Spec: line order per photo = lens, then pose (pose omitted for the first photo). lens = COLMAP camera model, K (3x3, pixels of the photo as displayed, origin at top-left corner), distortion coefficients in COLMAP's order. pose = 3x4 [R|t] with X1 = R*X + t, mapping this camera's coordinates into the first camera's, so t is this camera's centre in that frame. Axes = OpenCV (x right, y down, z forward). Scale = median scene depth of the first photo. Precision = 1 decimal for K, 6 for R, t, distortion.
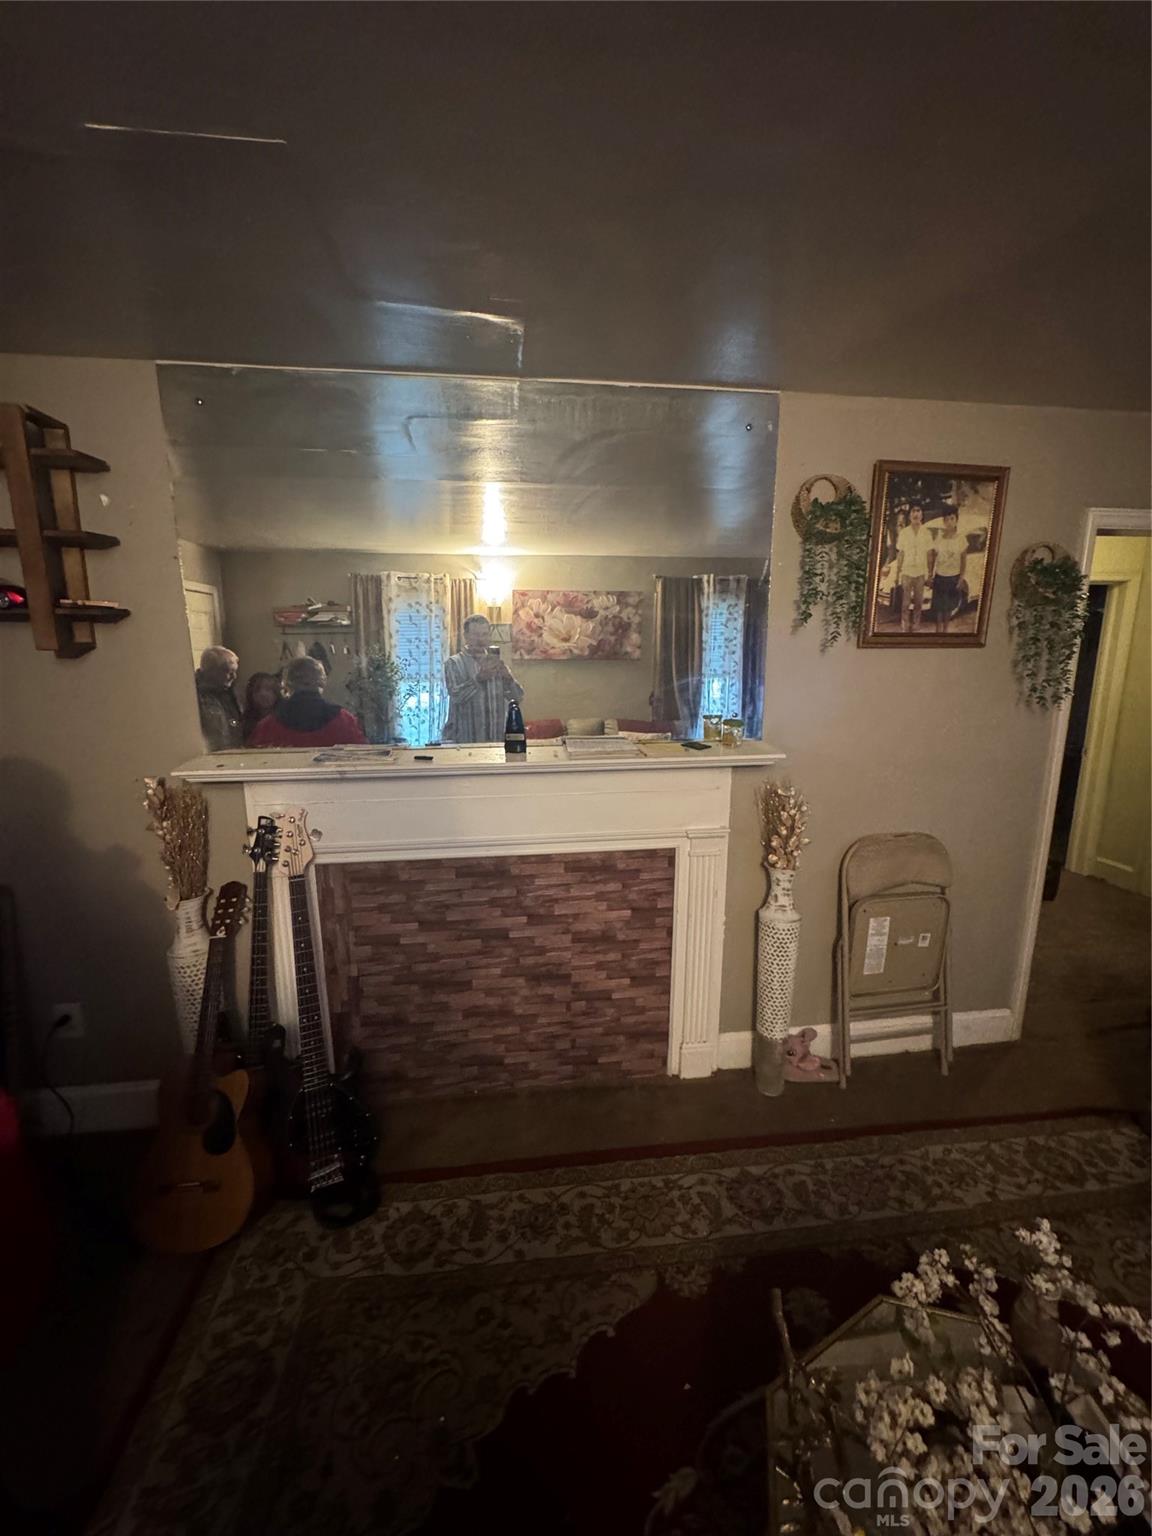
lens RADIAL K [[610.7, 0, 578.7], [0, 610.7, 768.4], [0, 0, 1]] dist [-0.002678, -0.000265]
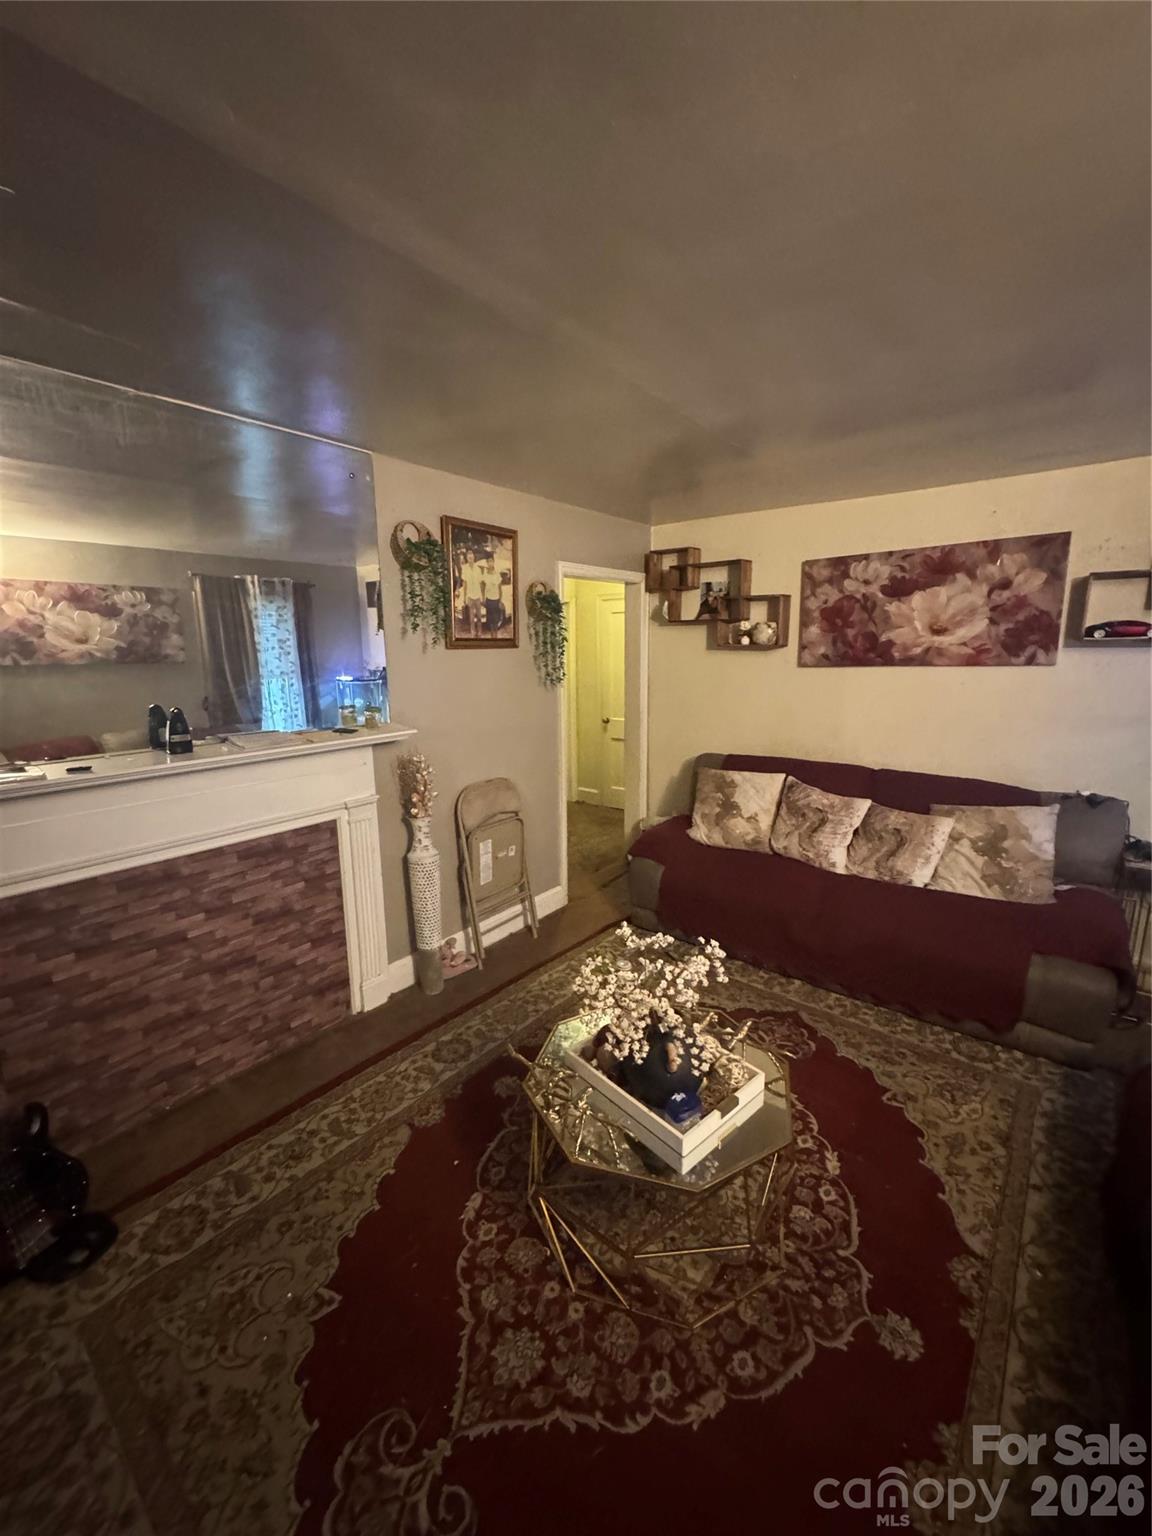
lens RADIAL K [[610.7, 0, 575.1], [0, 610.7, 768.2], [0, 0, 1]] dist [-0.002678, -0.000265]
pose [[0.729572, -0.139436, 0.669539, -0.279236], [0.138898, 0.988802, 0.054573, 0.032003], [-0.669650, 0.053182, 0.740770, -0.190720]]
